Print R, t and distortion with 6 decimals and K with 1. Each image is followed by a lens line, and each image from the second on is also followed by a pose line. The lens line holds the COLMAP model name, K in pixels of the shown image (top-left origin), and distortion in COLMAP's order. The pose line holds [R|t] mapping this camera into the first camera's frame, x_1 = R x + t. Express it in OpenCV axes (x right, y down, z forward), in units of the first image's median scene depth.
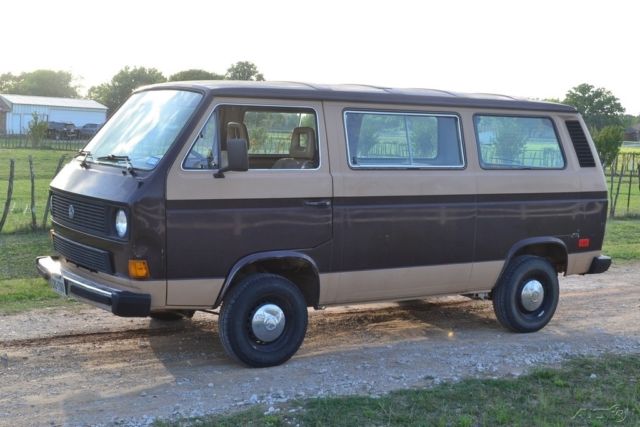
lens RADIAL K [[912.9, 0, 316.4], [0, 912.9, 218.9], [0, 0, 1]] dist [-0.012802, 0.000000]
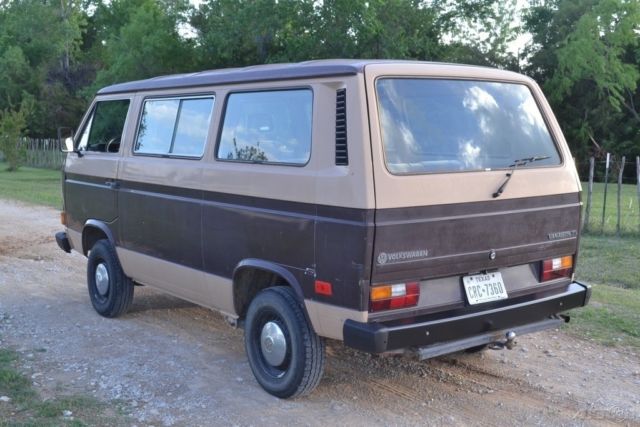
lens RADIAL K [[823.7, 0, 319.1], [0, 823.7, 212.2], [0, 0, 1]] dist [-0.016074, 0.000000]
pose [[0.082814, 0.082416, -0.993151, 1.014490], [-0.088556, 0.993241, 0.075039, -0.079265], [0.992623, 0.081735, 0.089552, 1.141755]]
